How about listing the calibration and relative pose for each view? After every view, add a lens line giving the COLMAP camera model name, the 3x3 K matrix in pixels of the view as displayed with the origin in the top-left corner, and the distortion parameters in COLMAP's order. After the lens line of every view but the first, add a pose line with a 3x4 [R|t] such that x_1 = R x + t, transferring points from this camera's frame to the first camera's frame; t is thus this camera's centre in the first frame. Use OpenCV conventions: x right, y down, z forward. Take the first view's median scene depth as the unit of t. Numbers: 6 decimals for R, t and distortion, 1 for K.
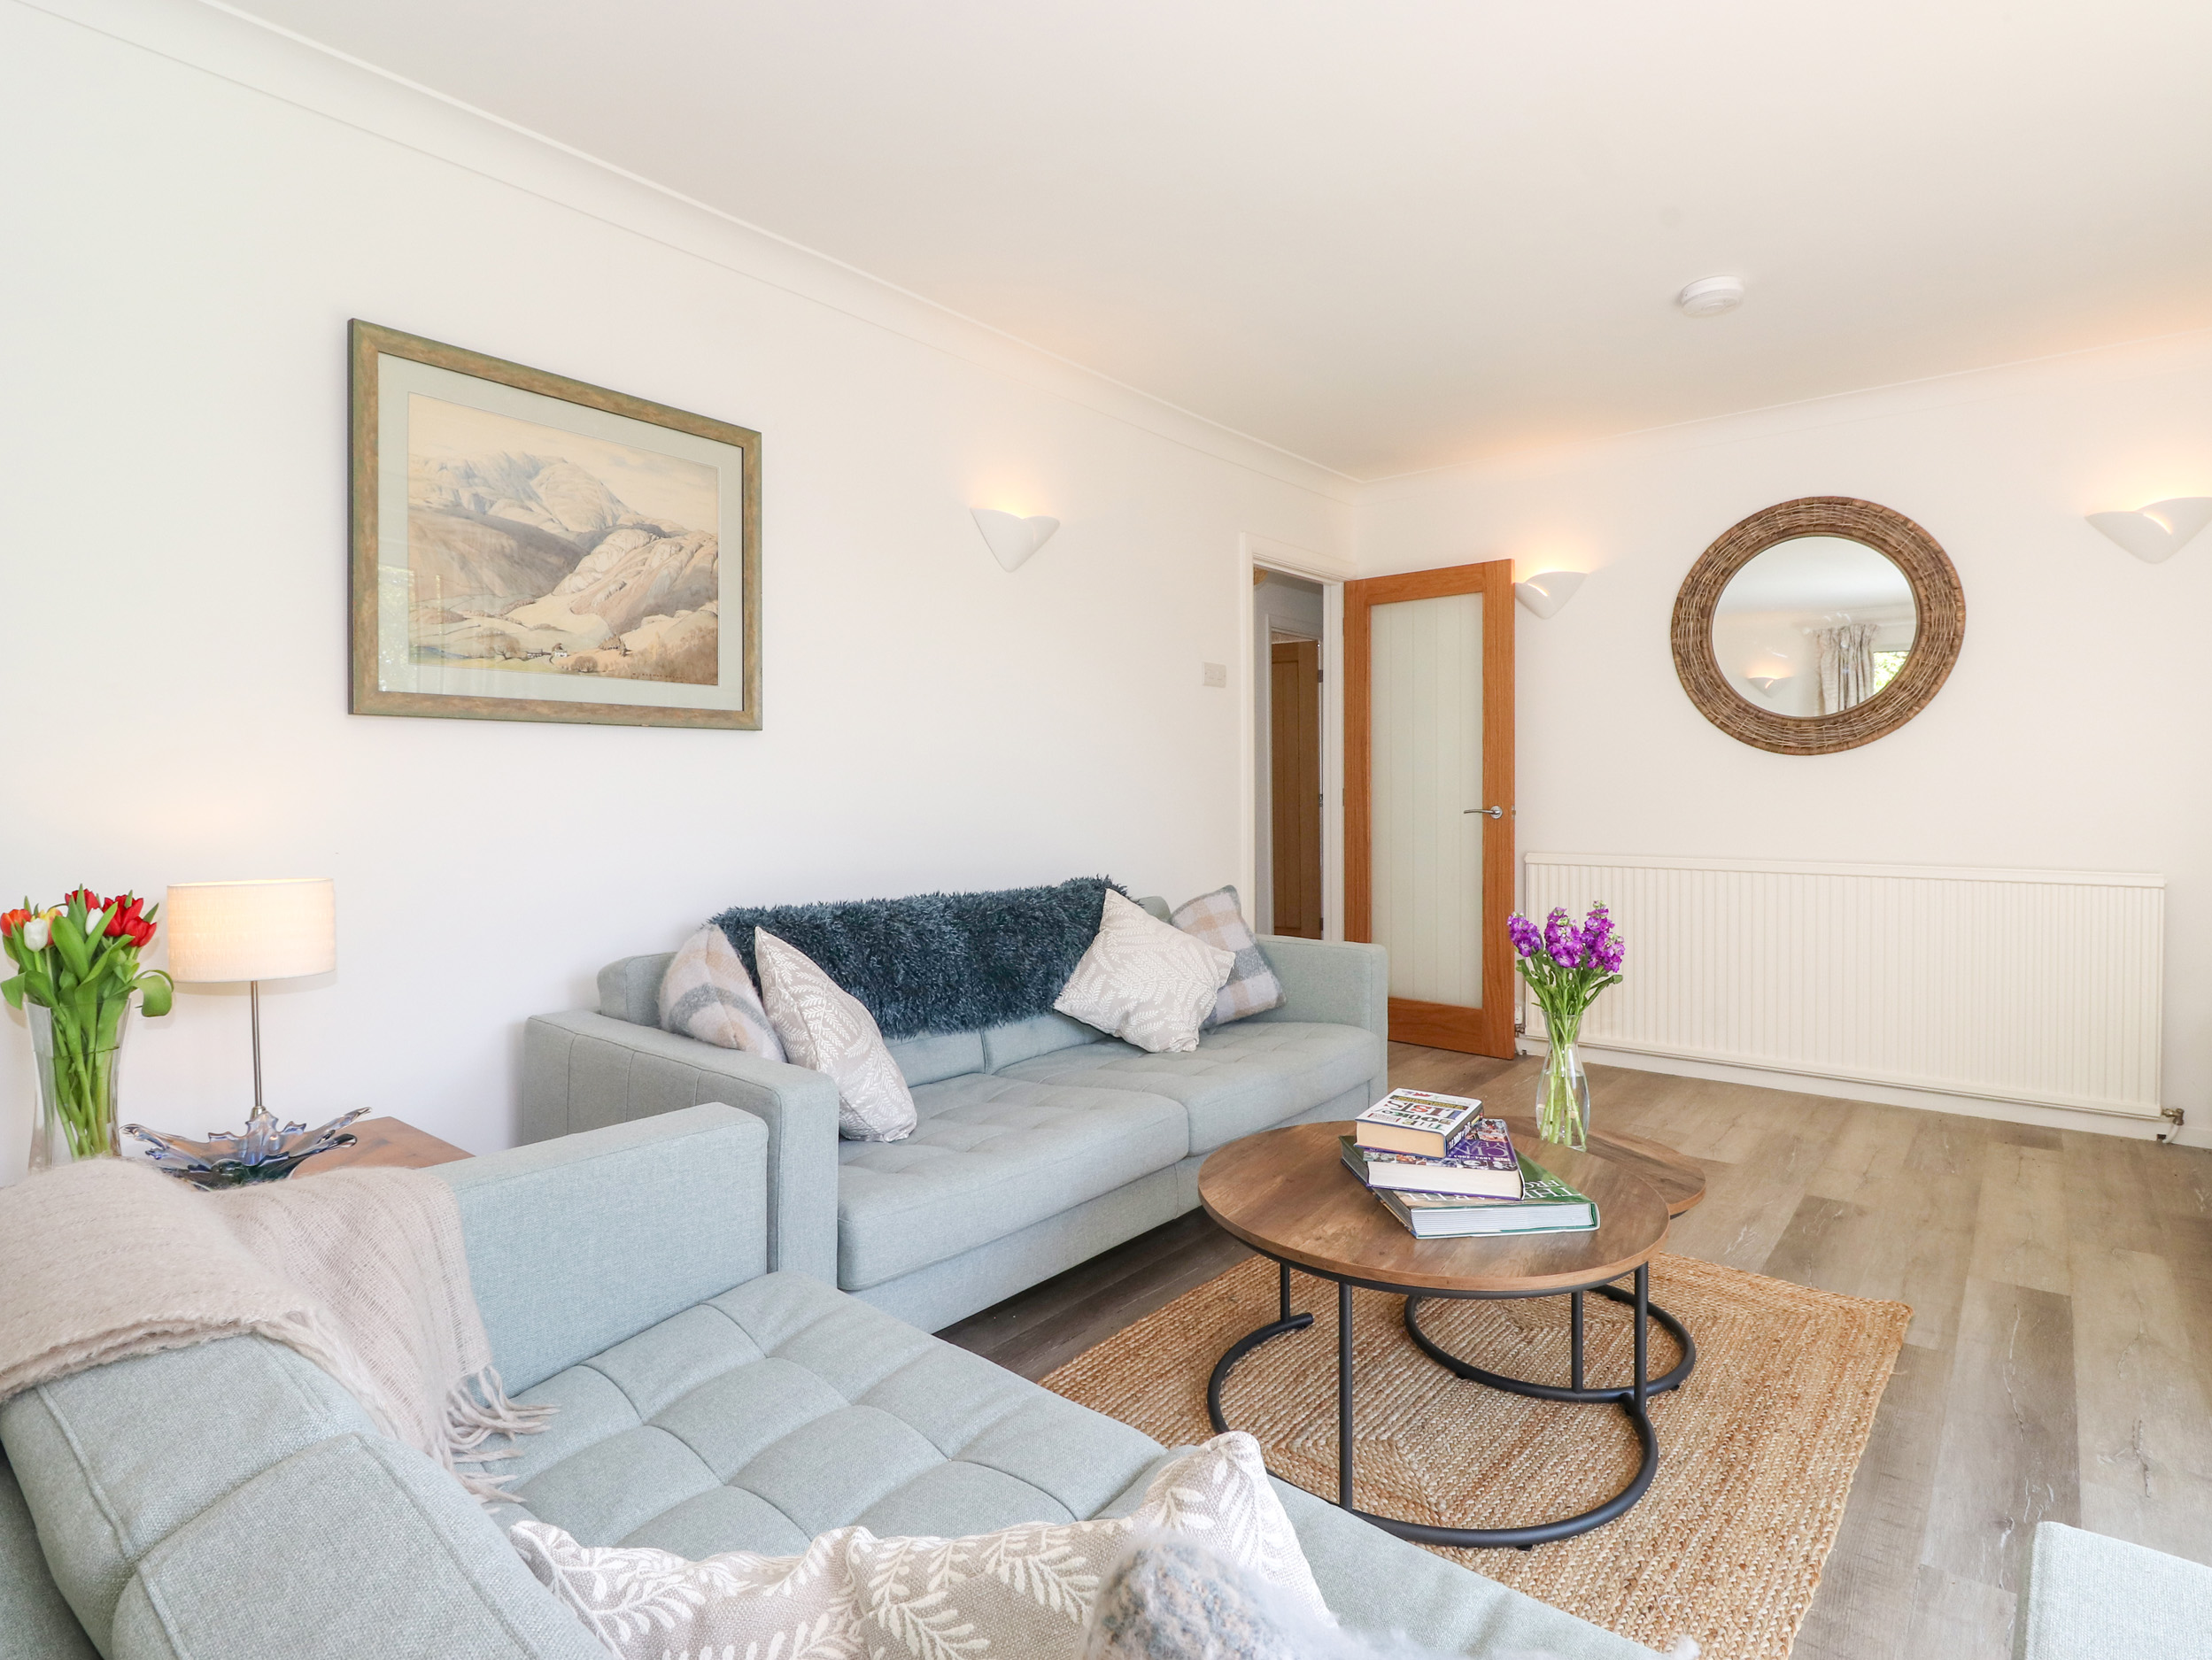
lens RADIAL K [[1160.2, 0, 1110.9], [0, 1160.2, 796.5], [0, 0, 1]] dist [0.000755, -0.012215]
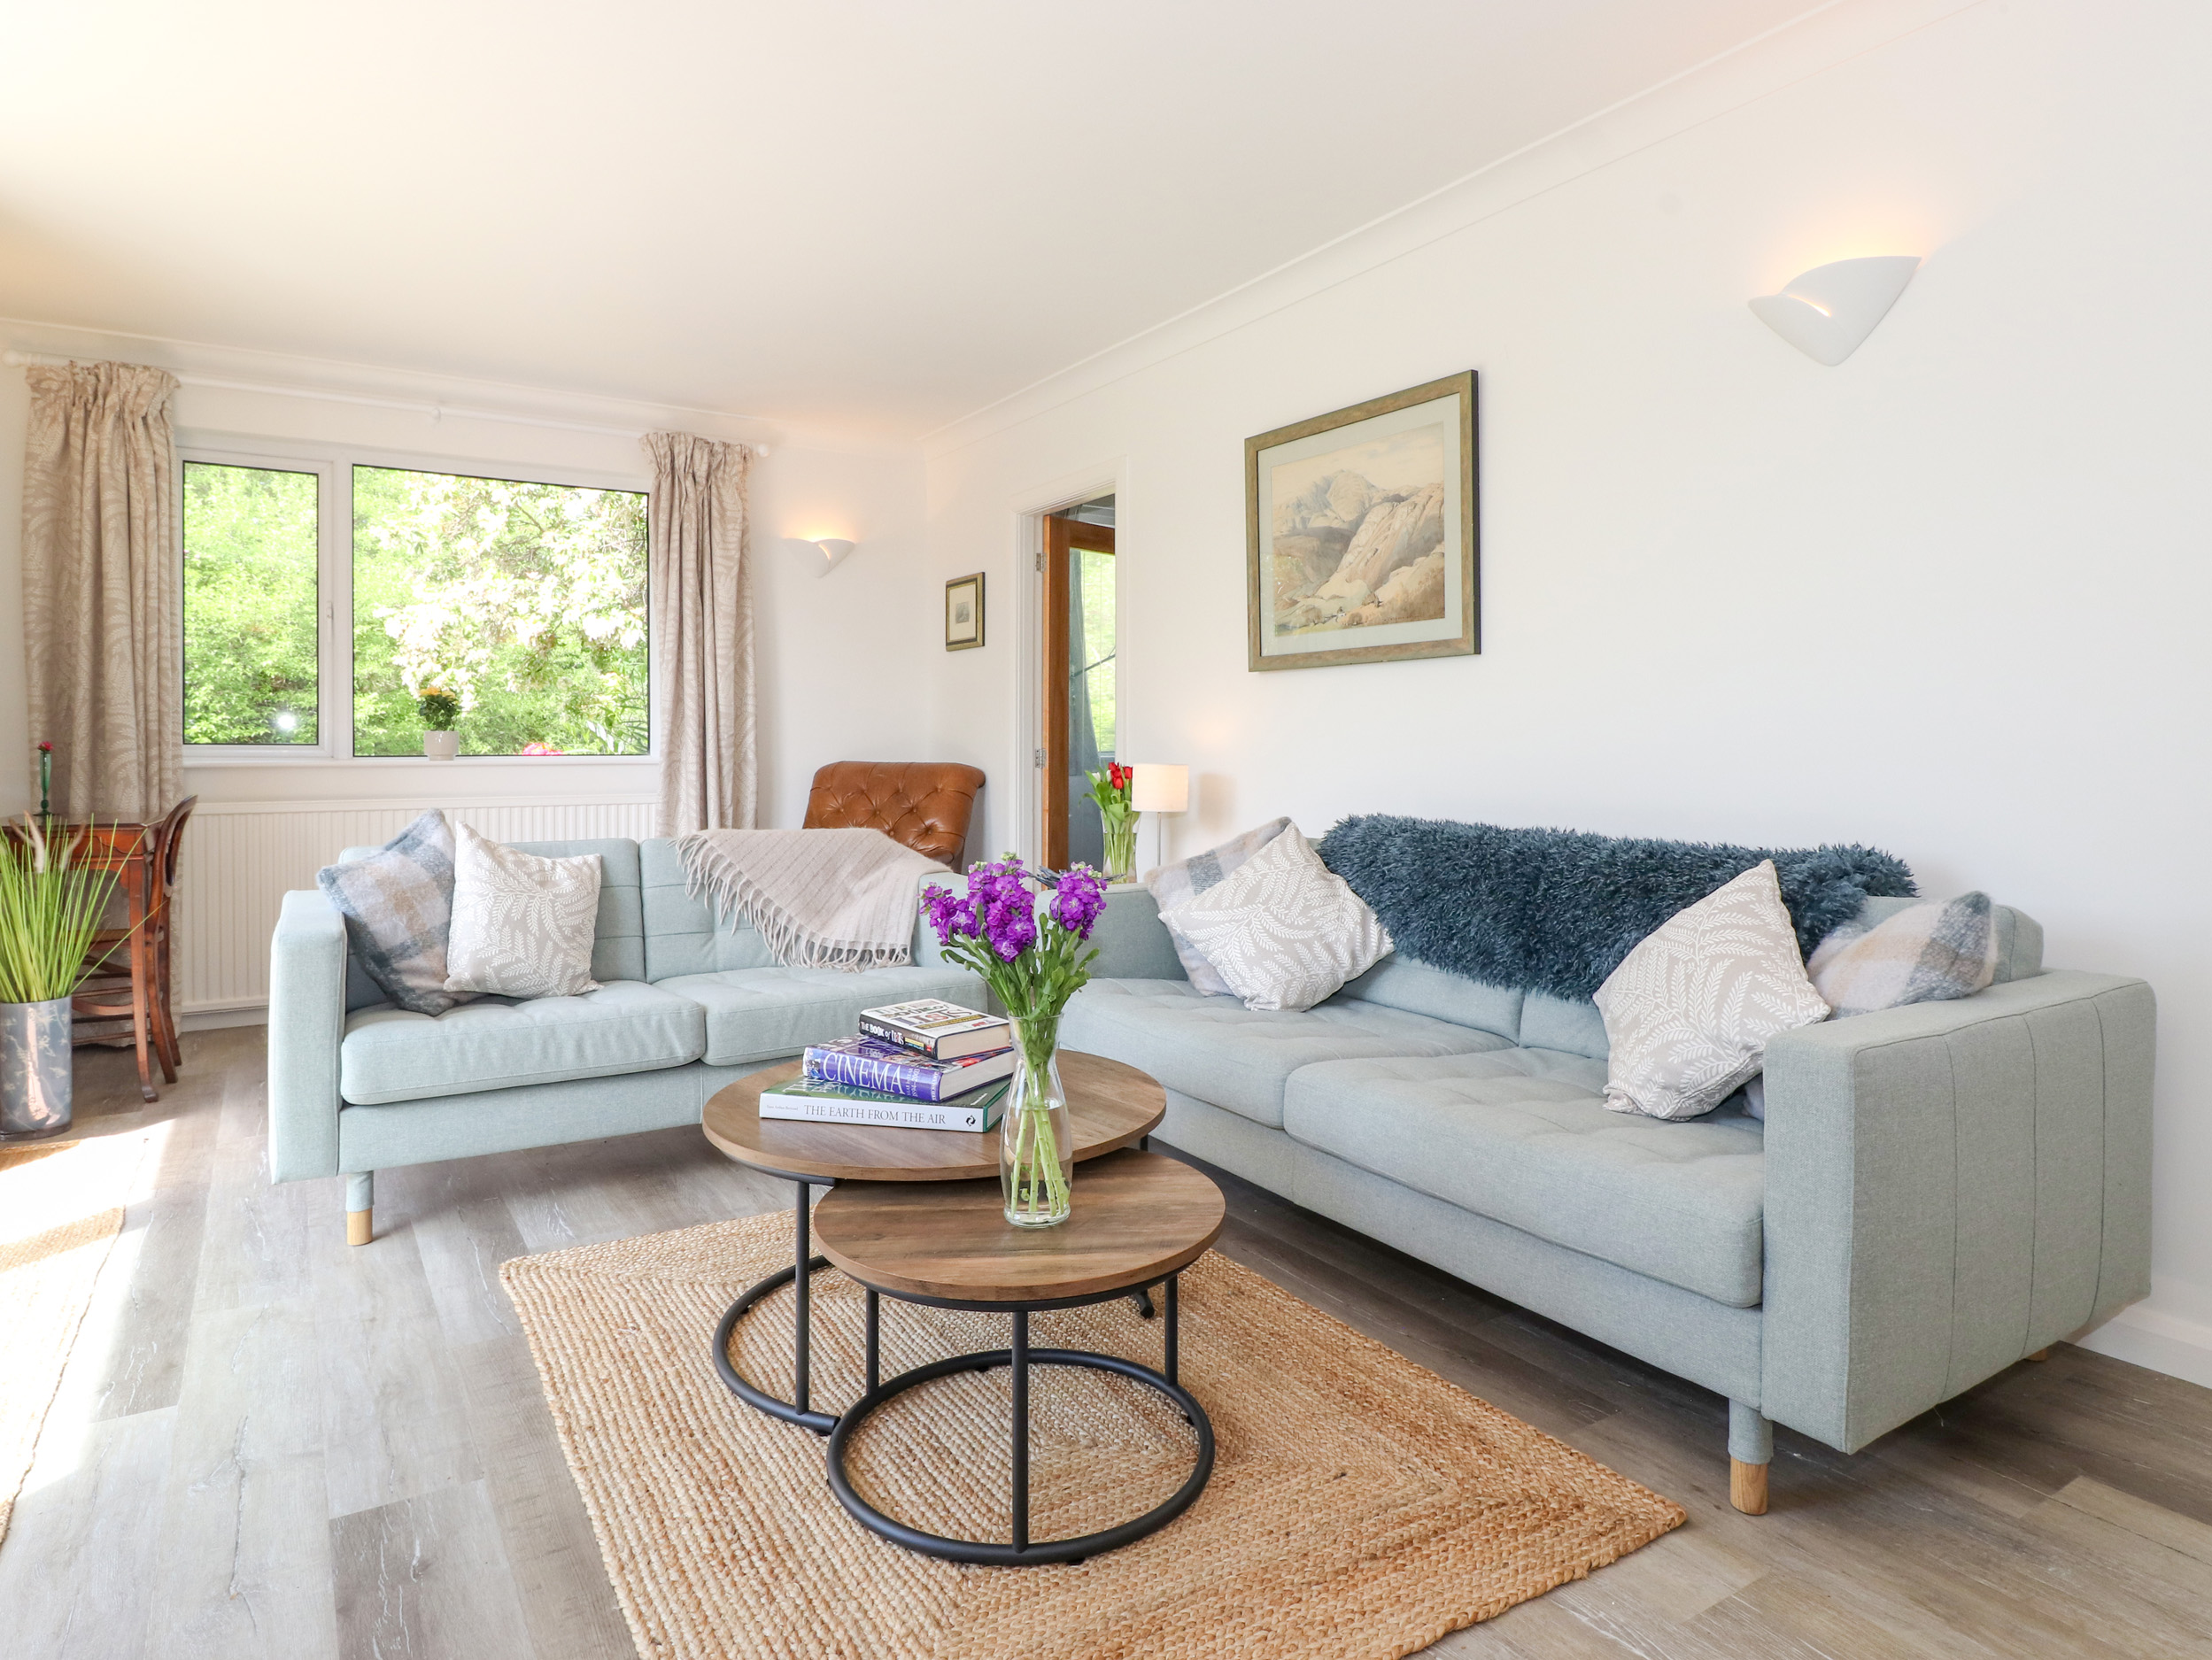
lens RADIAL K [[1261.8, 0, 1107.1], [0, 1261.8, 751.6], [0, 0, 1]] dist [0.003329, 0.000736]
pose [[-0.302750, 0.009393, -0.953024, 0.981059], [-0.003660, 0.999933, 0.011018, 0.021362], [0.953063, 0.006824, -0.302695, 1.145347]]
